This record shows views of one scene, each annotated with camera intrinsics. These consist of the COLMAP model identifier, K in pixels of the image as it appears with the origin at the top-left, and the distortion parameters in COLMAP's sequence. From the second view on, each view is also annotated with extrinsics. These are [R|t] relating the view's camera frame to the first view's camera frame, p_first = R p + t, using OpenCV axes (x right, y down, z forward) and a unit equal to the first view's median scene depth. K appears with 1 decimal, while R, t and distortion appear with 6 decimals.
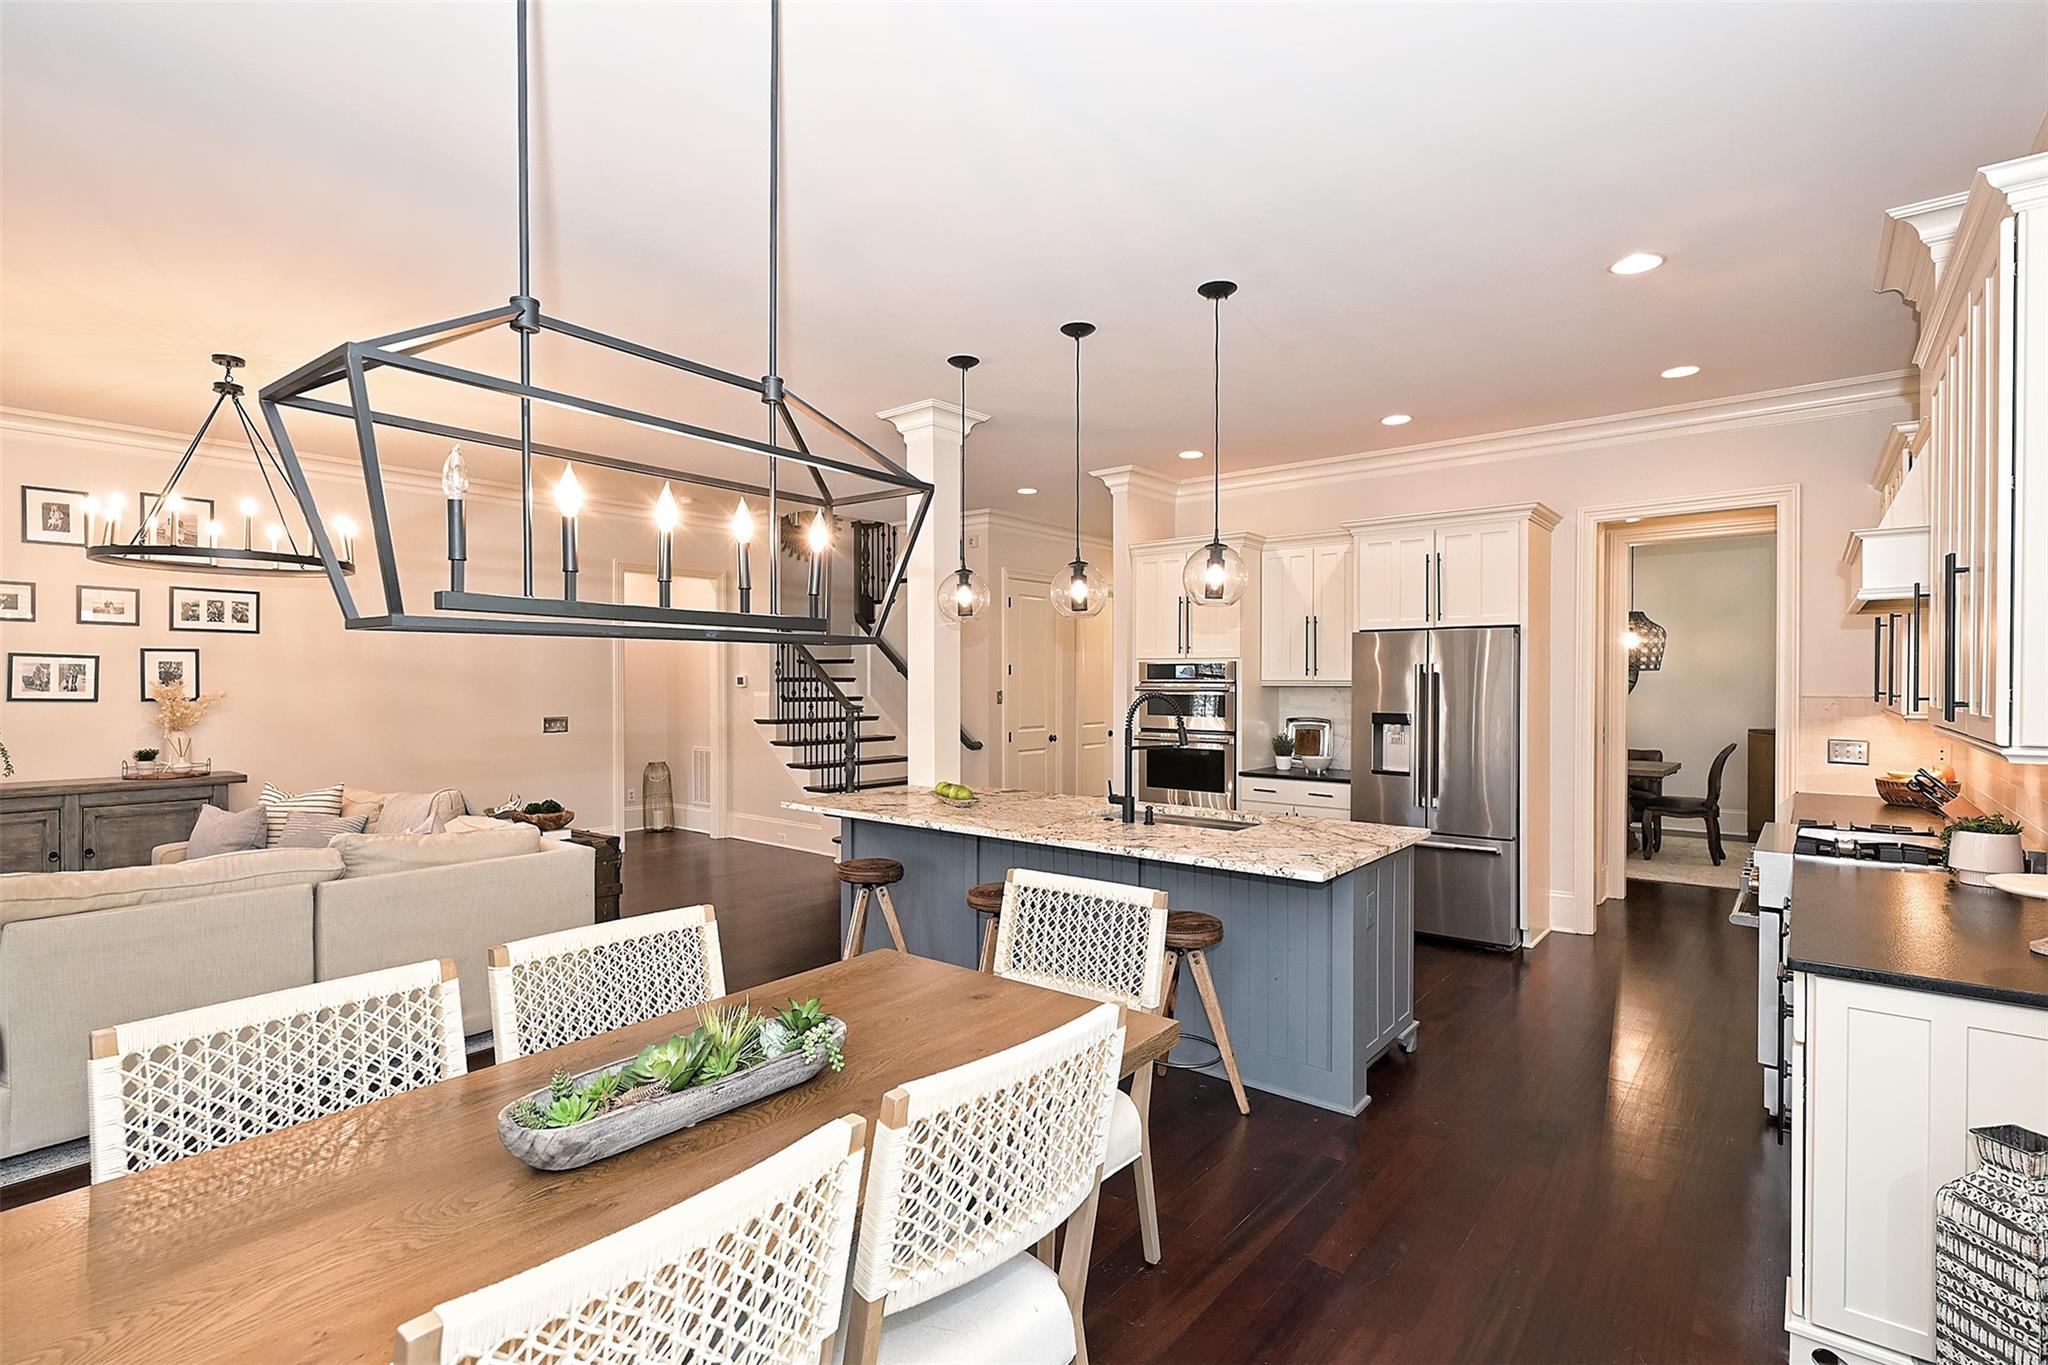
lens RADIAL K [[968.8, 0, 1024.0], [0, 968.8, 682.5], [0, 0, 1]] dist [-0.016938, -0.000179]
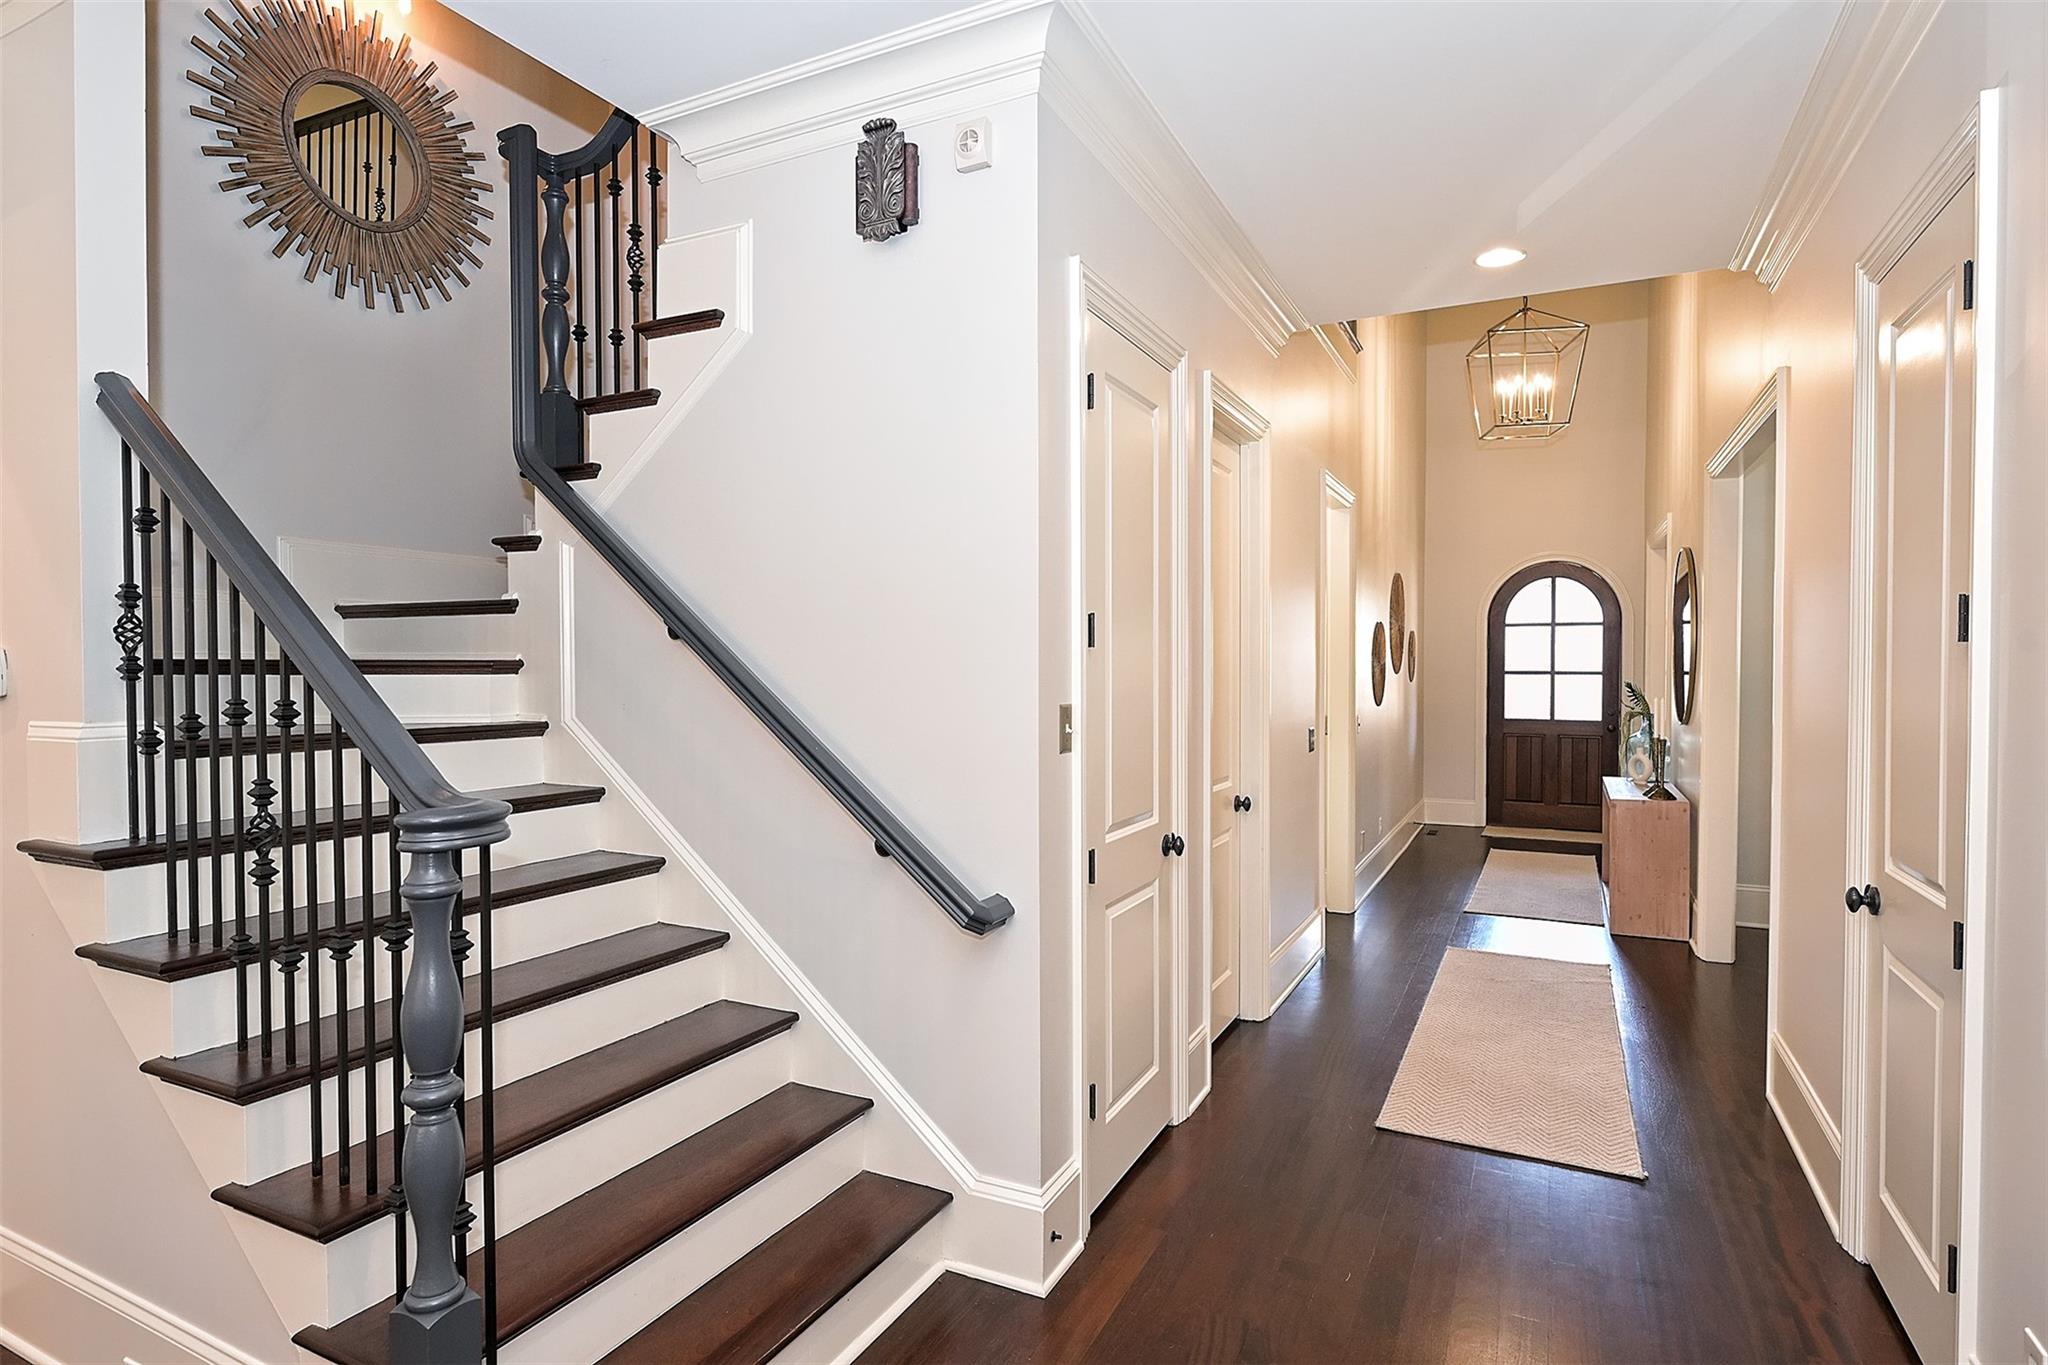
lens RADIAL K [[1061.6, 0, 1024.0], [0, 1061.6, 682.5], [0, 0, 1]] dist [-0.000587, -0.000083]
pose [[0.974878, -0.005689, 0.222668, -0.161252], [0.002973, 0.999917, 0.012531, -0.002752], [-0.222721, -0.011554, 0.974814, 1.081835]]
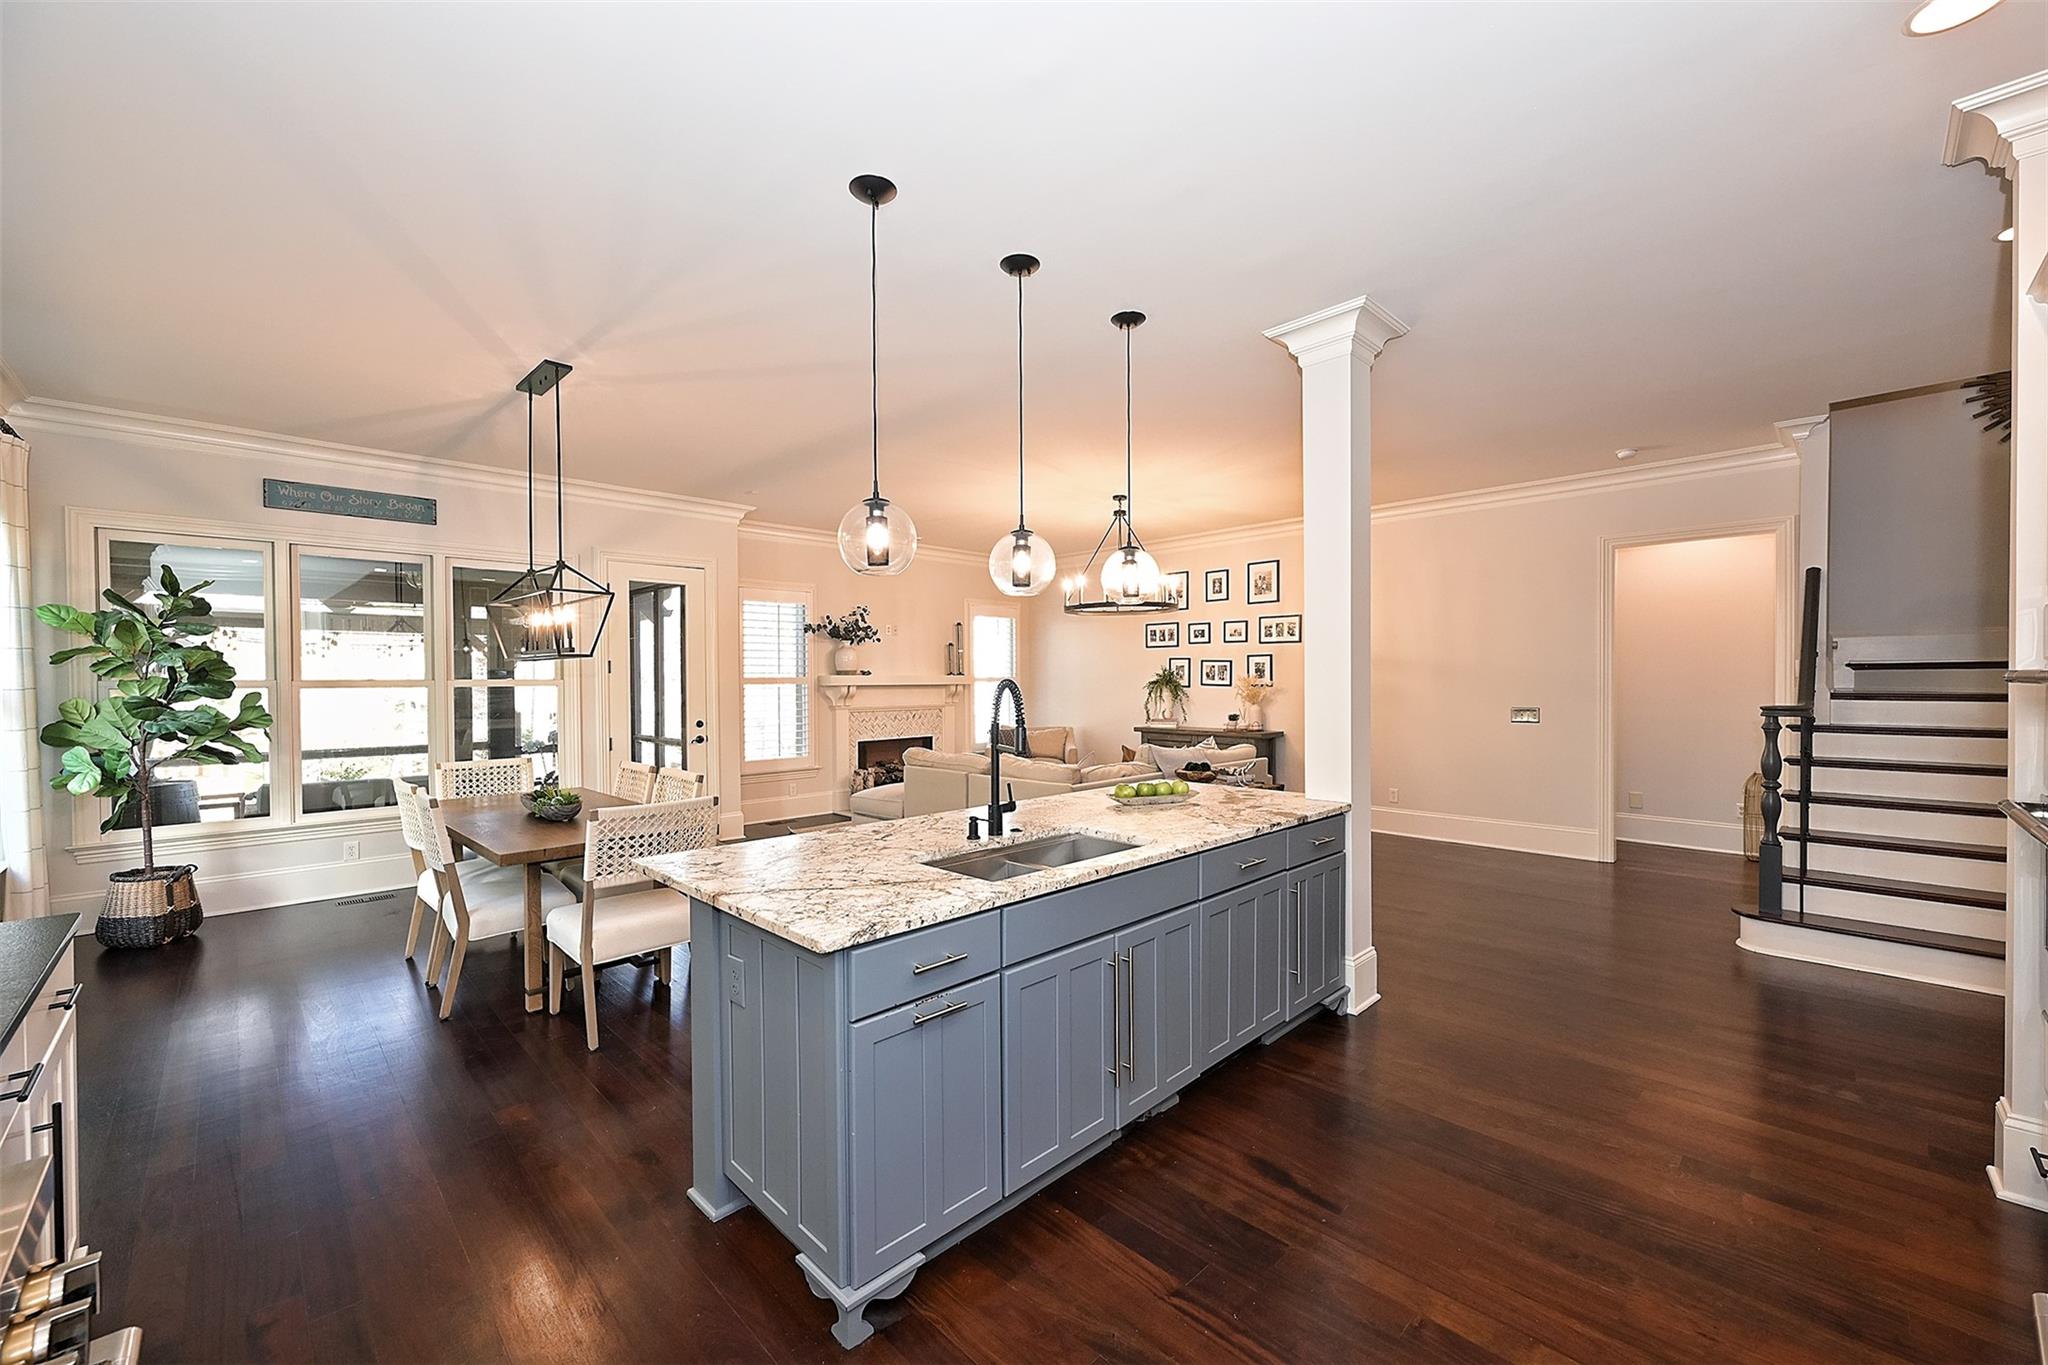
lens RADIAL K [[807.4, 0, 1018.2], [0, 807.4, 687.2], [0, 0, 1]] dist [0.000477, 0.000201]
pose [[-0.114774, 0.008470, -0.993355, 0.566085], [0.004330, 0.999958, 0.008026, 0.008091], [0.993382, -0.003380, -0.114806, 0.783628]]
